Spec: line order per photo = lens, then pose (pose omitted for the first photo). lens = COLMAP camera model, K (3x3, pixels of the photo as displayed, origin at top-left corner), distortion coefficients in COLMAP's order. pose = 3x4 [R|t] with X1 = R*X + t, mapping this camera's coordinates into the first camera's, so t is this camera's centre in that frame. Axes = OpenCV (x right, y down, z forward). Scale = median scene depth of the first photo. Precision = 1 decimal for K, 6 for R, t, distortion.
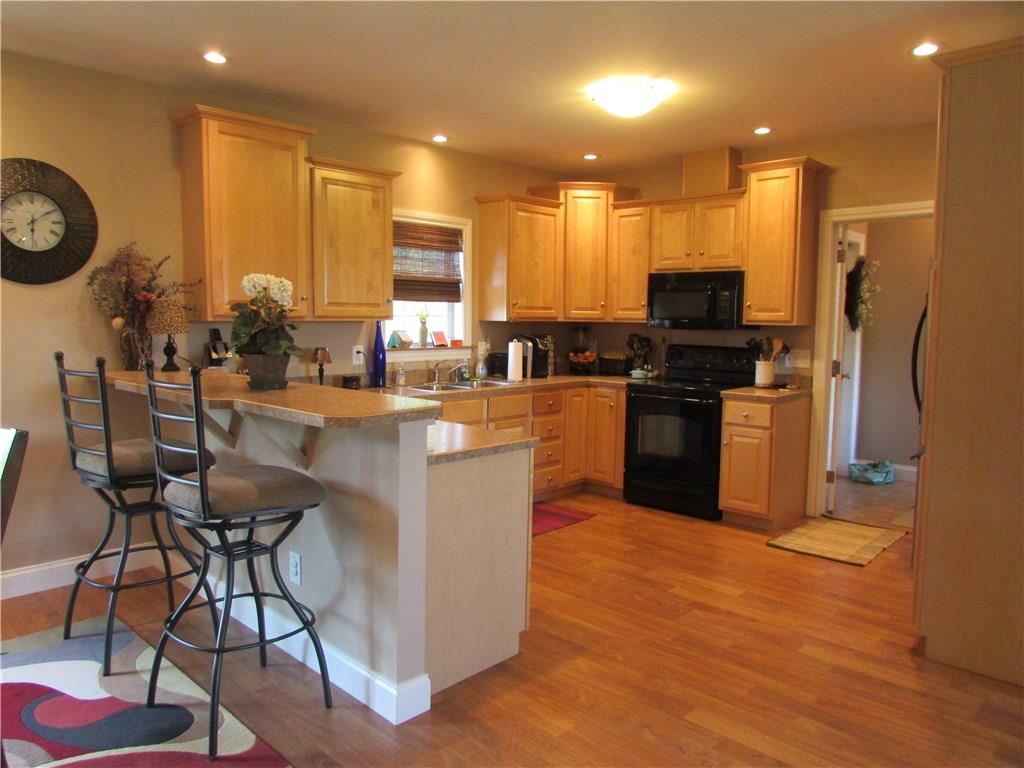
lens RADIAL K [[720.2, 0, 509.6], [0, 720.2, 378.5], [0, 0, 1]] dist [-0.021850, -0.000021]
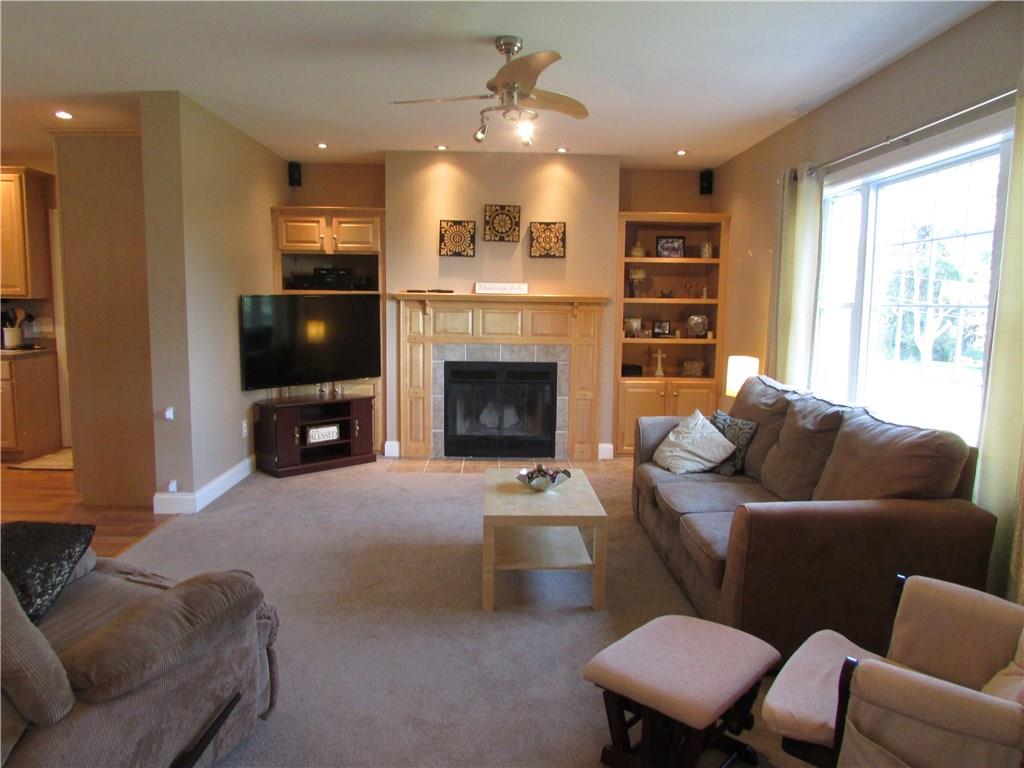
lens RADIAL K [[731.0, 0, 513.3], [0, 731.0, 386.4], [0, 0, 1]] dist [-0.014587, 0.002652]
pose [[0.701169, -0.084386, 0.707984, 0.071932], [0.047734, 0.996299, 0.071477, 0.030404], [-0.711396, -0.016322, 0.702602, -0.531177]]
